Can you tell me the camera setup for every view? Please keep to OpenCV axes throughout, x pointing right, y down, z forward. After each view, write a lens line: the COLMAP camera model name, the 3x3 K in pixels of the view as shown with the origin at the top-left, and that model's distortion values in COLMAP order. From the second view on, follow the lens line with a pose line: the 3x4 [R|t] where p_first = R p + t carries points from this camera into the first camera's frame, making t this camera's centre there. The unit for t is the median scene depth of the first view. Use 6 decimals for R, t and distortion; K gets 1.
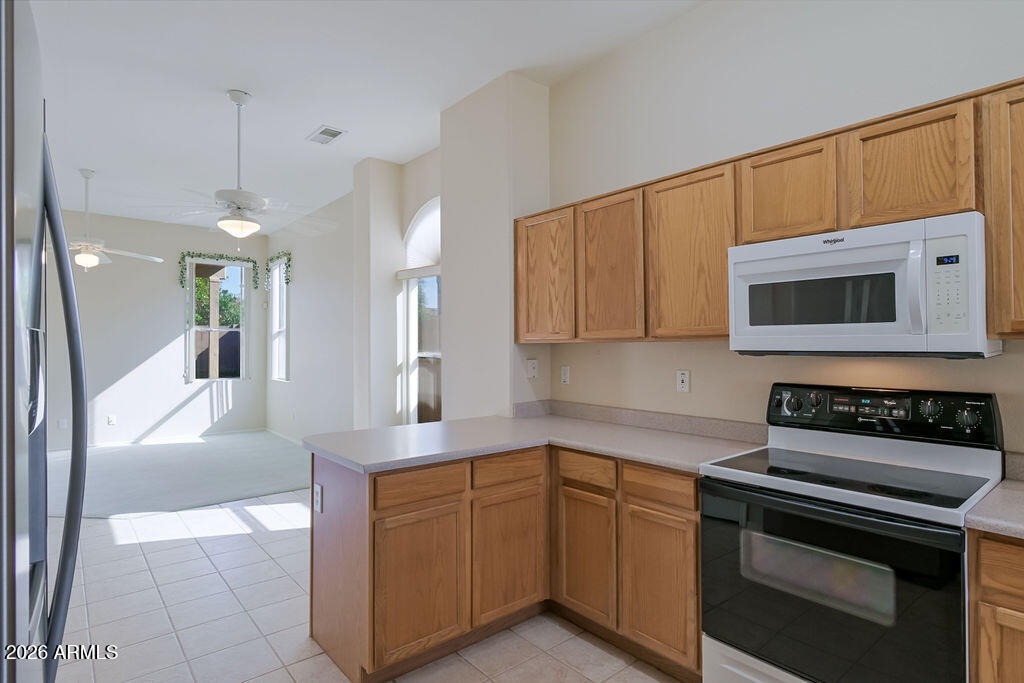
lens RADIAL K [[537.4, 0, 508.8], [0, 537.4, 336.6], [0, 0, 1]] dist [0.010513, -0.001858]
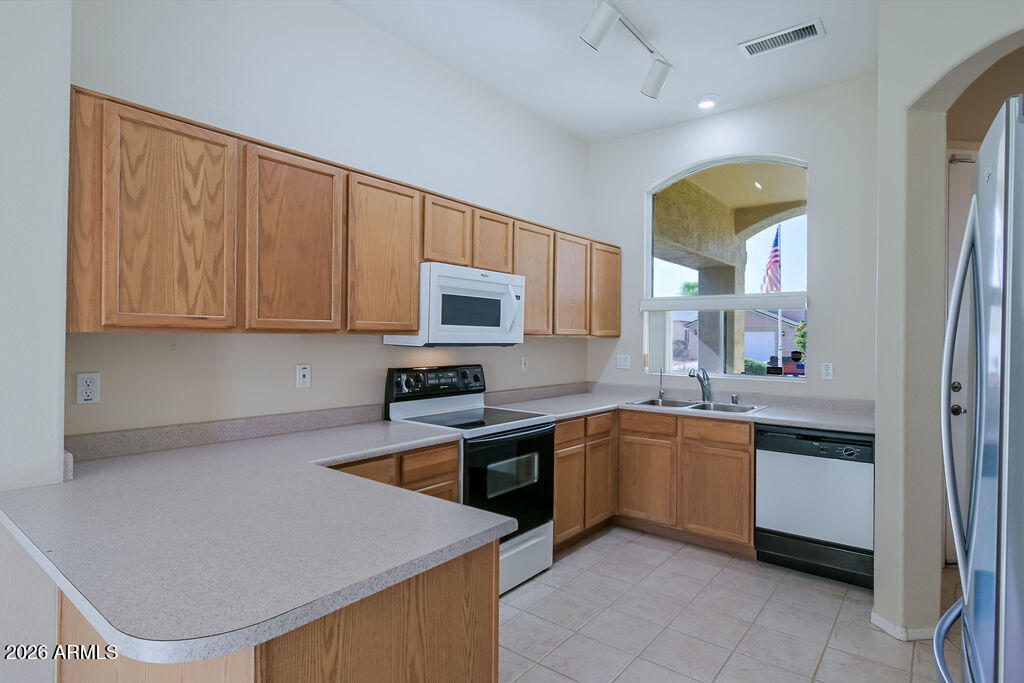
lens RADIAL K [[537.4, 0, 516.7], [0, 537.4, 338.2], [0, 0, 1]] dist [0.010513, -0.001858]
pose [[-0.199671, 0.002488, 0.979860, -0.659316], [-0.023952, 0.999686, -0.007419, 0.014213], [-0.979570, -0.024951, -0.199549, 0.802785]]
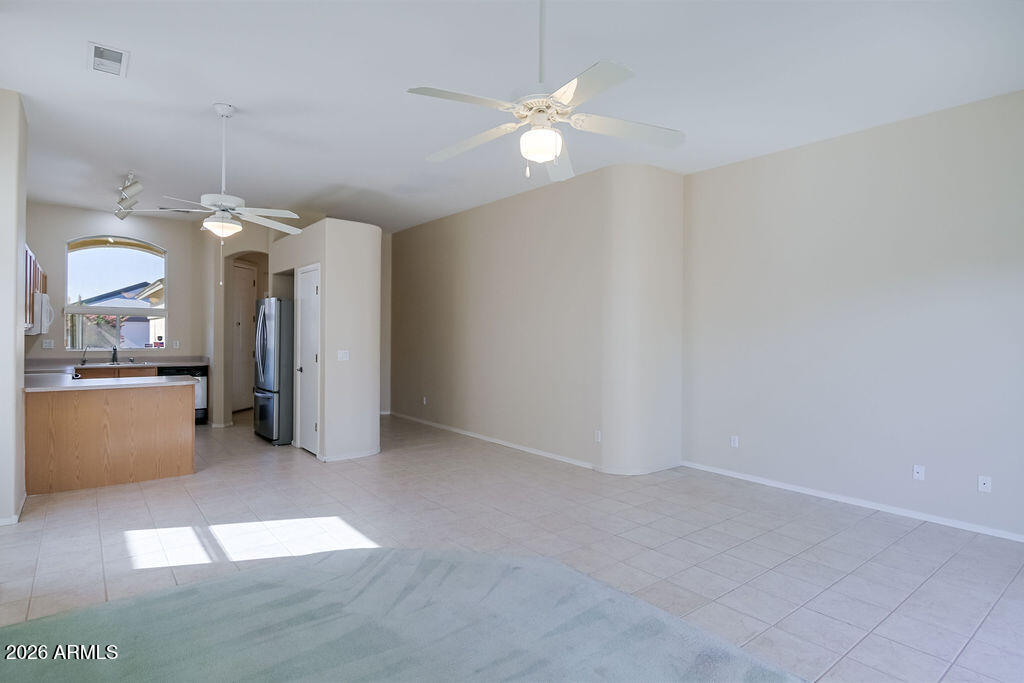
lens RADIAL K [[545.5, 0, 519.9], [0, 545.5, 337.6], [0, 0, 1]] dist [-0.000694, -0.002101]
pose [[-0.999810, -0.008489, 0.017526, -1.454986], [-0.008636, 0.999928, -0.008375, 0.035221], [-0.017453, -0.008525, -0.999811, 2.711581]]
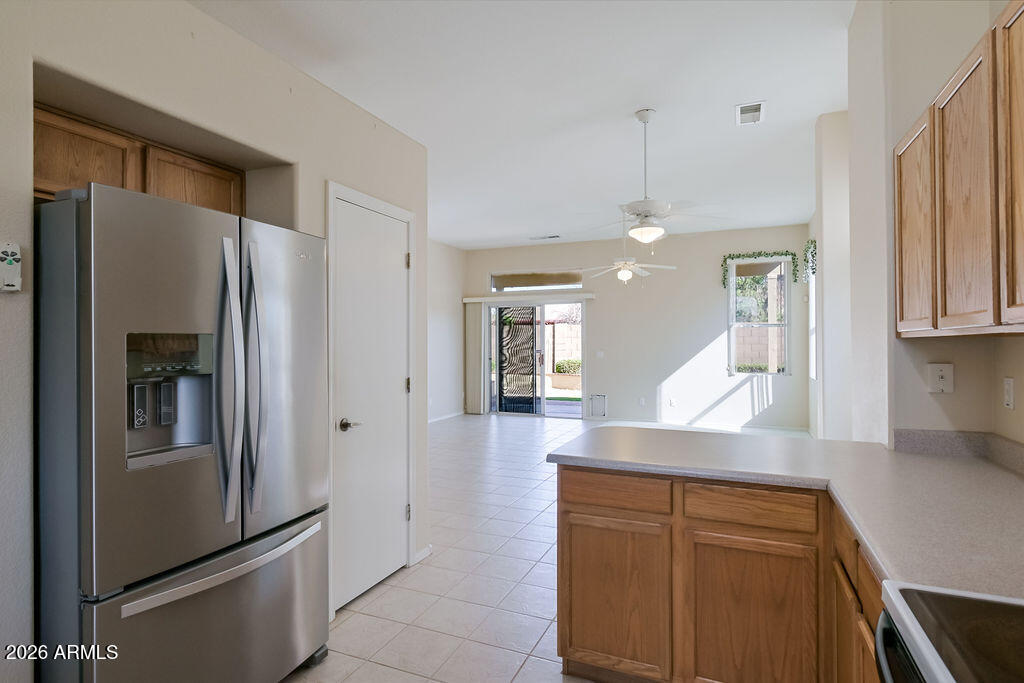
lens RADIAL K [[537.4, 0, 513.9], [0, 537.4, 337.5], [0, 0, 1]] dist [0.010513, -0.001858]
pose [[0.451132, -0.005673, -0.892439, 0.455035], [0.014268, 0.999898, 0.000856, 0.005901], [0.892343, -0.013119, 0.451167, 0.332372]]
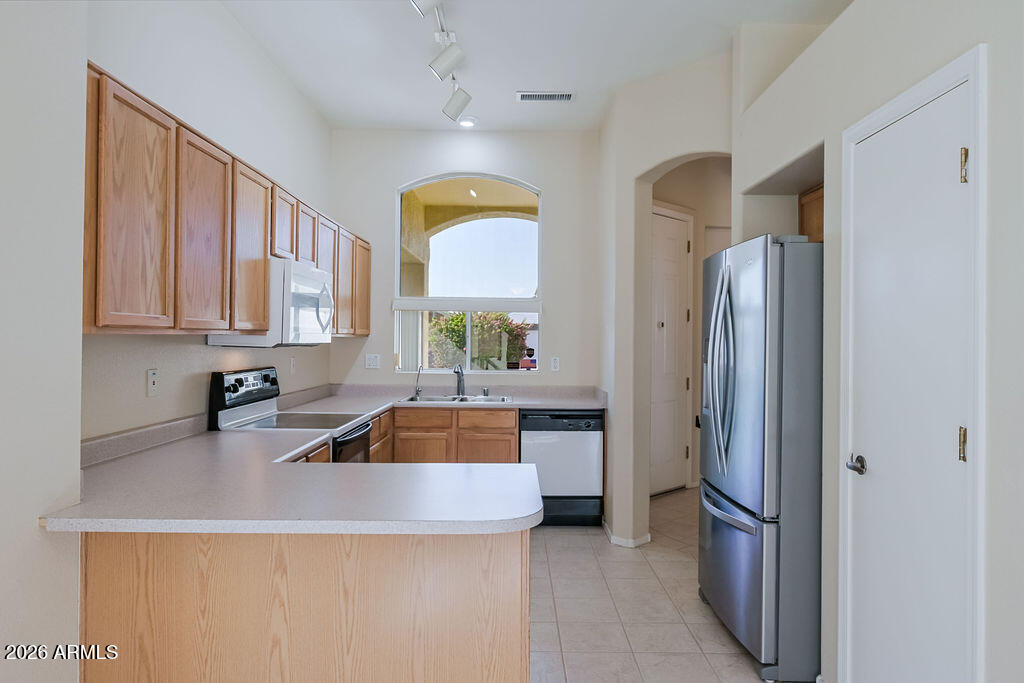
lens RADIAL K [[678.3, 0, 514.8], [0, 678.3, 338.1], [0, 0, 1]] dist [0.007008, 0.003894]
pose [[-0.764935, -0.002628, 0.644102, -0.731085], [-0.016648, 0.999738, -0.015691, 0.021992], [-0.643892, -0.022726, -0.764779, 1.394138]]
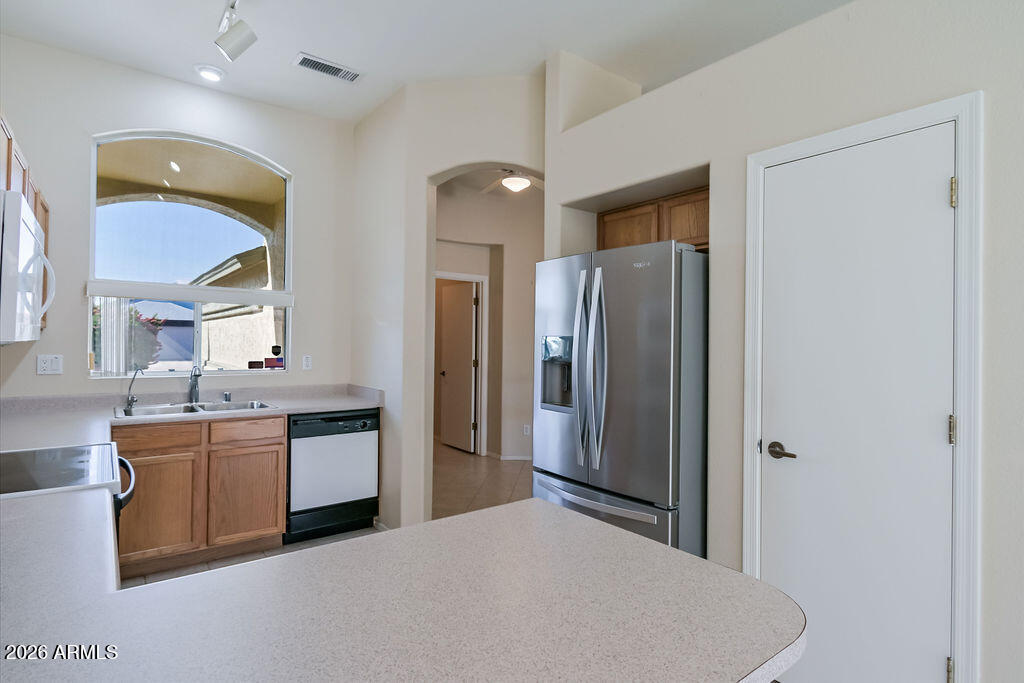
lens RADIAL K [[537.4, 0, 510.4], [0, 537.4, 337.2], [0, 0, 1]] dist [0.010513, -0.001858]
pose [[-0.998721, -0.010899, 0.049378, -0.190380], [-0.011972, 0.999698, -0.021484, 0.020879], [-0.049129, -0.022048, -0.998549, 1.253150]]
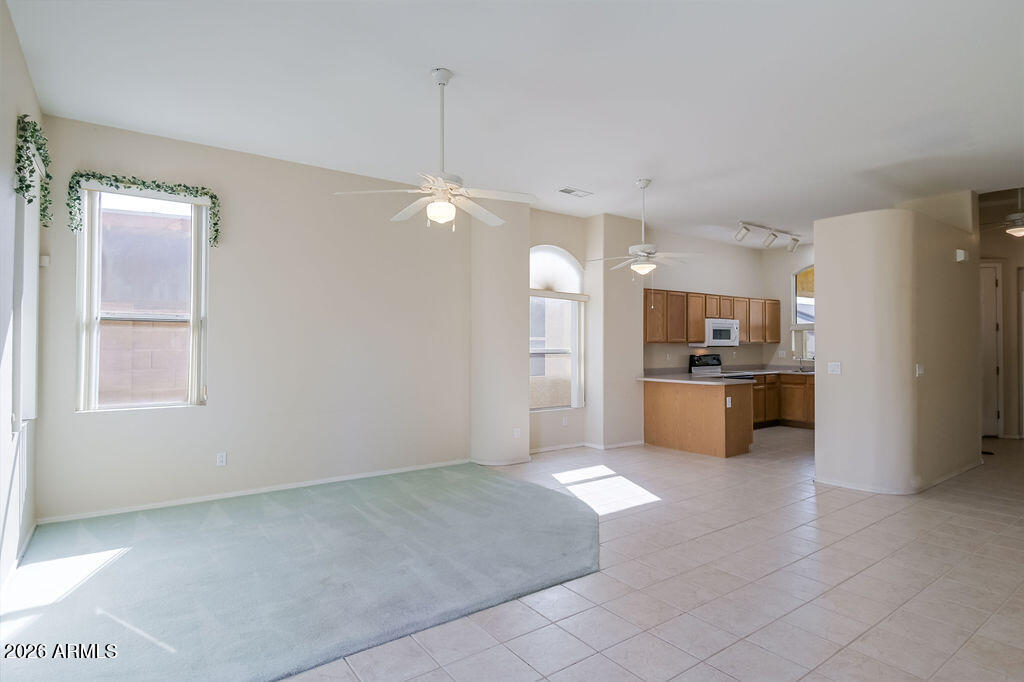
lens RADIAL K [[545.5, 0, 508.7], [0, 545.5, 337.8], [0, 0, 1]] dist [-0.000694, -0.002101]
pose [[0.075622, 0.016077, 0.997007, -2.671833], [-0.015524, 0.999768, -0.014944, 0.037392], [-0.997016, -0.014347, 0.075854, 1.612112]]
